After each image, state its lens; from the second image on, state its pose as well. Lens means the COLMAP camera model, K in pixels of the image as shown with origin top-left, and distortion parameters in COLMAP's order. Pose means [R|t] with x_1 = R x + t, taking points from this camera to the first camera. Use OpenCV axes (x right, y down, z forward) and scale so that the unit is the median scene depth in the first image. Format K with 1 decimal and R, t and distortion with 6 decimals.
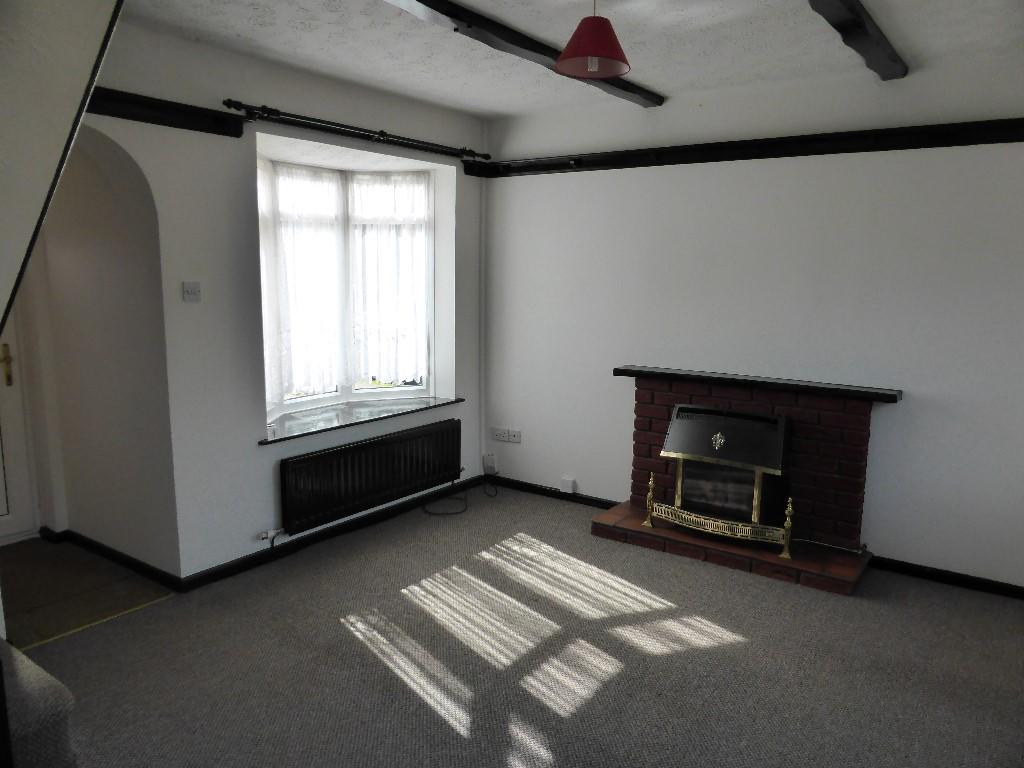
lens RADIAL K [[742.6, 0, 512.0], [0, 742.6, 384.0], [0, 0, 1]] dist [-0.015058, 0.002716]
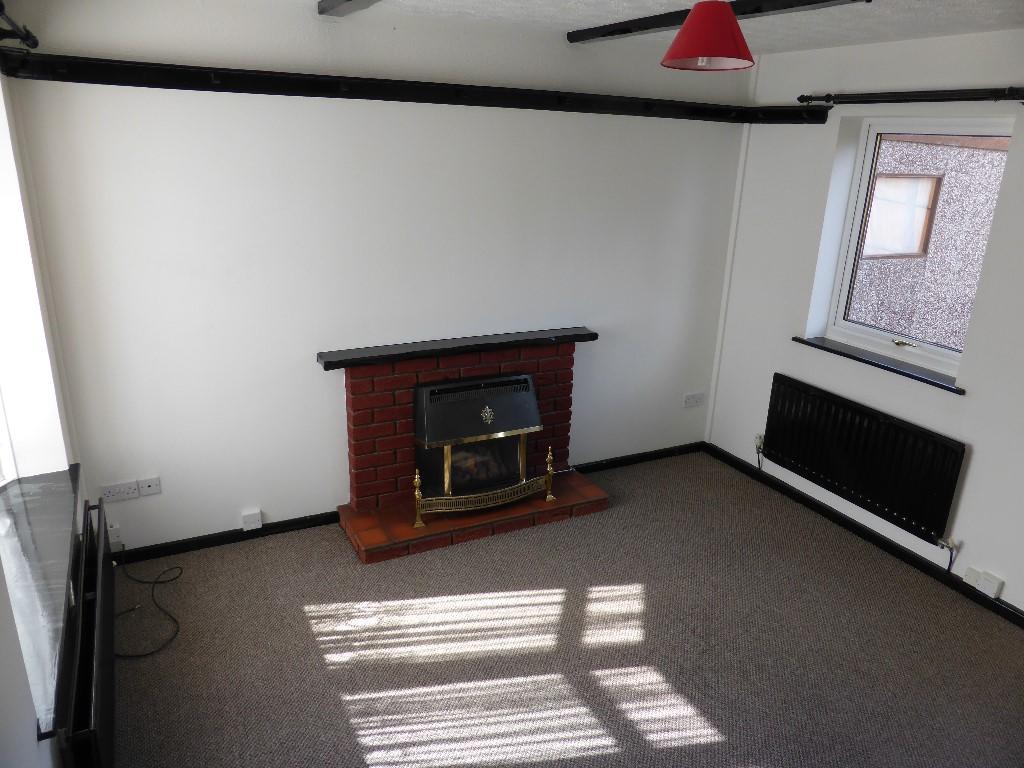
lens RADIAL K [[742.6, 0, 512.0], [0, 742.6, 384.0], [0, 0, 1]] dist [-0.015058, 0.002716]
pose [[0.454163, -0.269956, 0.849035, -0.540406], [0.105925, 0.962590, 0.249401, -0.208829], [-0.884600, -0.023335, 0.465767, 0.544317]]
